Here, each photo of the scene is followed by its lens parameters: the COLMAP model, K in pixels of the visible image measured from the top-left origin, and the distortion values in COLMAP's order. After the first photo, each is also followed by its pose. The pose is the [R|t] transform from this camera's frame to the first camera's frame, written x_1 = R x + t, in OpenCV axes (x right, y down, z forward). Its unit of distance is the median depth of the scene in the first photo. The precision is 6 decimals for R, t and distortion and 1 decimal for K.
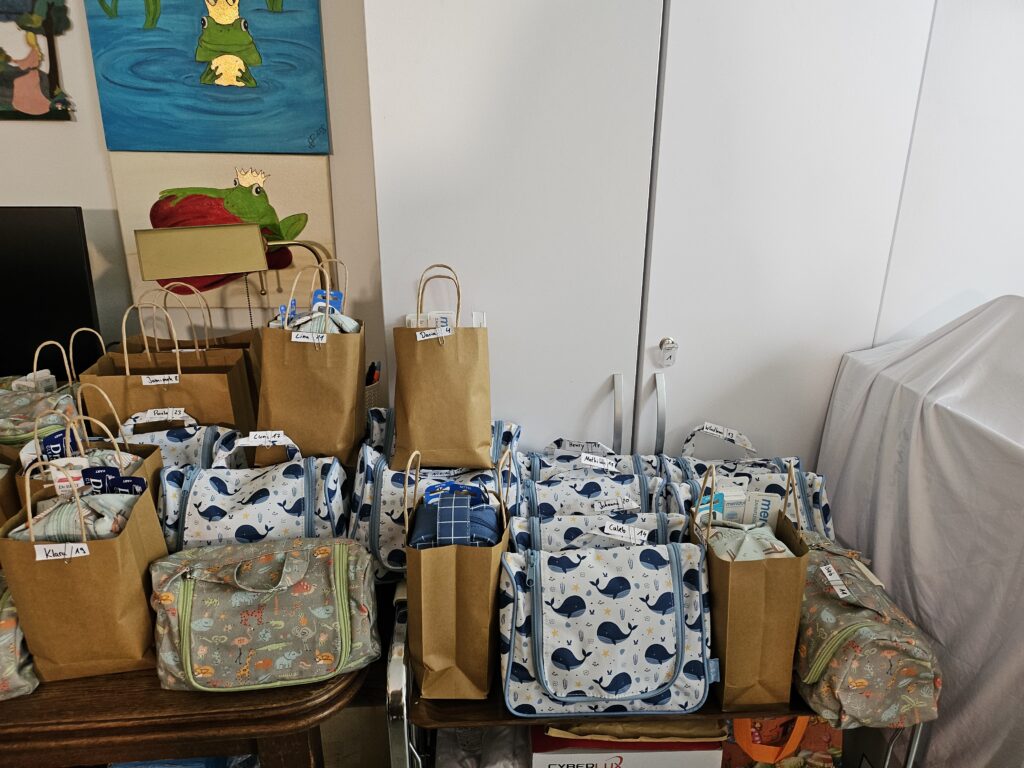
lens RADIAL K [[753.9, 0, 512.6], [0, 753.9, 414.3], [0, 0, 1]] dist [-0.002561, -0.013545]
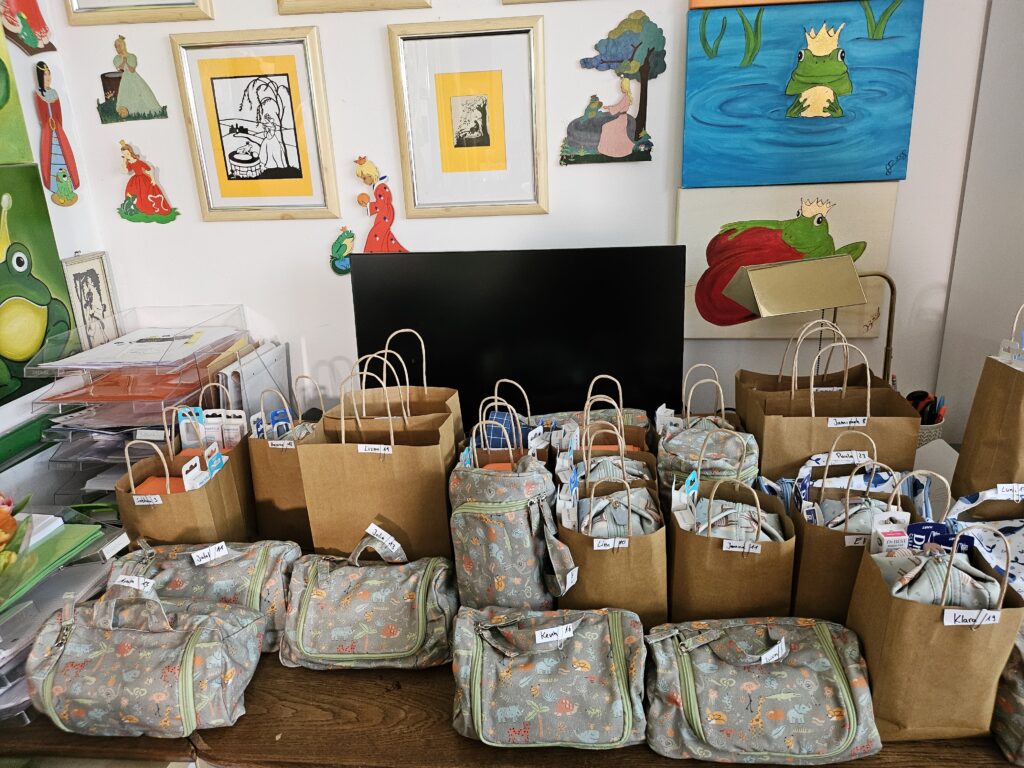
lens RADIAL K [[747.4, 0, 513.0], [0, 747.4, 401.2], [0, 0, 1]] dist [0.040583, -0.071344]
pose [[0.973893, 0.014987, -0.226514, -0.540867], [-0.020237, 0.999577, -0.020871, -0.035492], [0.226106, 0.024910, 0.973784, -0.042728]]
